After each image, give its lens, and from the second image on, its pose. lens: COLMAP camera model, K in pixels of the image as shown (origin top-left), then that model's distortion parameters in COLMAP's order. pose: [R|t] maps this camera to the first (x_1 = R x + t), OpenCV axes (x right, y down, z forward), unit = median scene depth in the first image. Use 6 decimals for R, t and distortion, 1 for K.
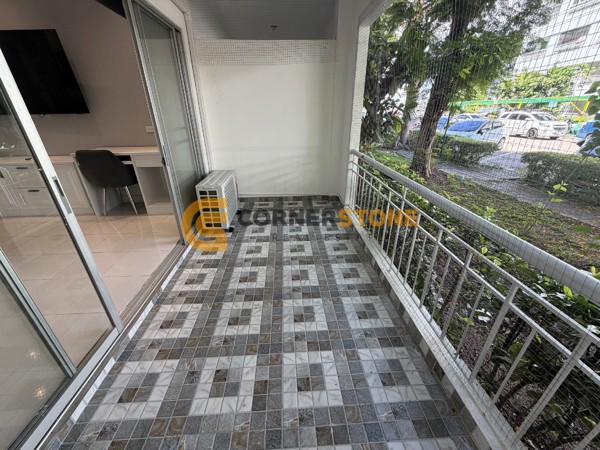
lens RADIAL K [[238.9, 0, 298.2], [0, 238.9, 224.8], [0, 0, 1]] dist [0.000166, -0.000183]
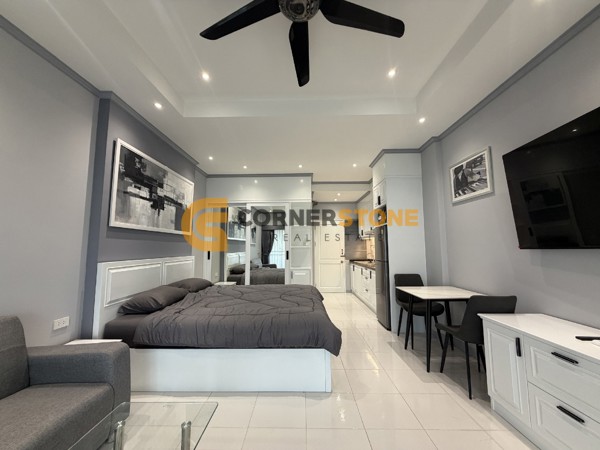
lens RADIAL K [[238.9, 0, 298.2], [0, 238.9, 224.8], [0, 0, 1]] dist [0.000166, -0.000183]
pose [[-0.073473, -0.085688, -0.993609, -0.843326], [-0.421484, 0.905621, -0.046934, -0.298136], [0.903855, 0.415342, -0.102655, 0.631427]]
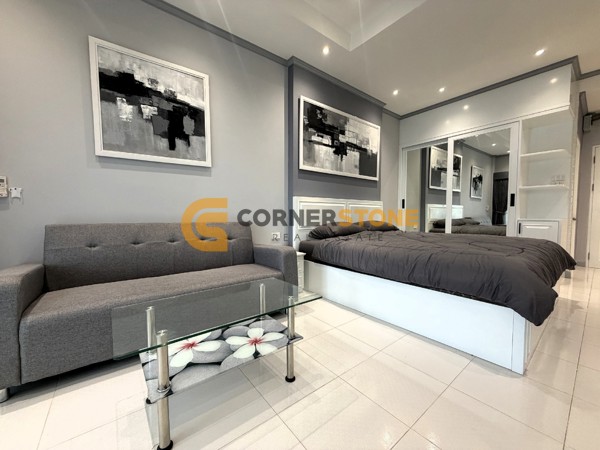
lens RADIAL K [[238.9, 0, 298.2], [0, 238.9, 224.8], [0, 0, 1]] dist [0.000166, -0.000183]
pose [[-0.819491, 0.034819, -0.572033, -1.034845], [-0.238557, 0.886839, 0.395736, -0.245916], [0.521081, 0.460765, -0.718450, 0.882463]]
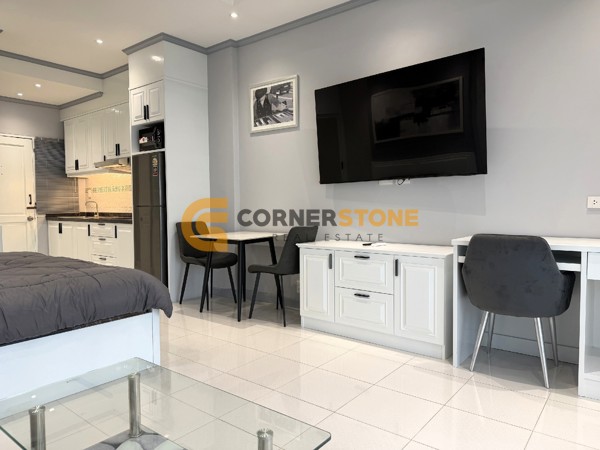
lens RADIAL K [[418.9, 0, 300.0], [0, 418.9, 225.0], [0, 0, 1]] dist [0.112147, -0.157533]
pose [[0.744376, 0.037705, -0.666696, -0.722732], [-0.286849, 0.919649, -0.268261, 0.029557], [0.603011, 0.390928, 0.695380, 0.155057]]
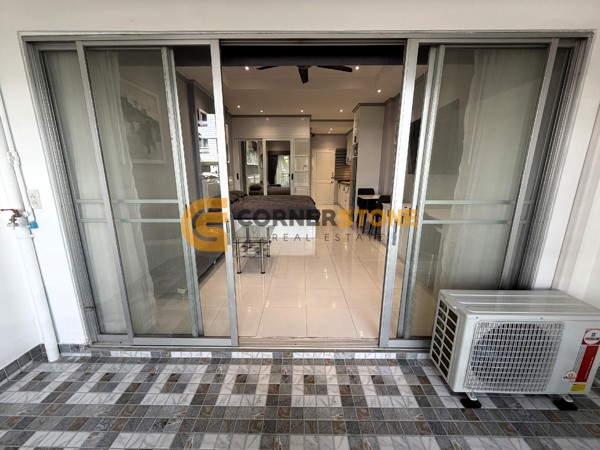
lens RADIAL K [[238.9, 0, 298.2], [0, 238.9, 224.8], [0, 0, 1]] dist [0.000166, -0.000183]
pose [[-0.069644, 0.231813, -0.970264, 0.173819], [-0.426480, 0.872341, 0.239030, -0.341482], [0.901812, 0.430445, 0.038110, 0.658332]]
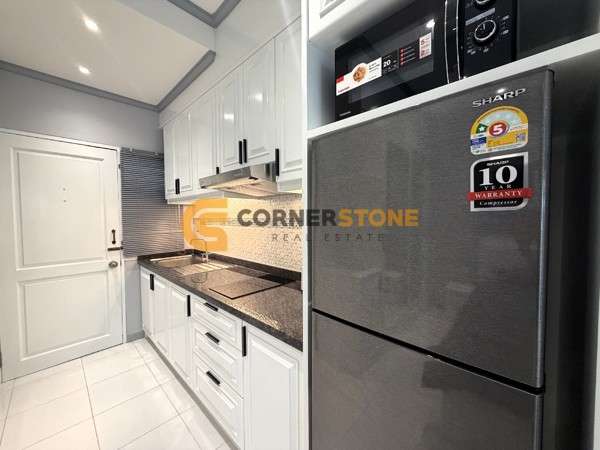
lens RADIAL K [[238.9, 0, 298.2], [0, 238.9, 224.8], [0, 0, 1]] dist [0.000166, -0.000183]
pose [[0.681571, 0.033205, -0.730999, -2.534945], [-0.313128, 0.916122, -0.250341, -0.407199], [0.661372, 0.399521, 0.634800, 0.808915]]
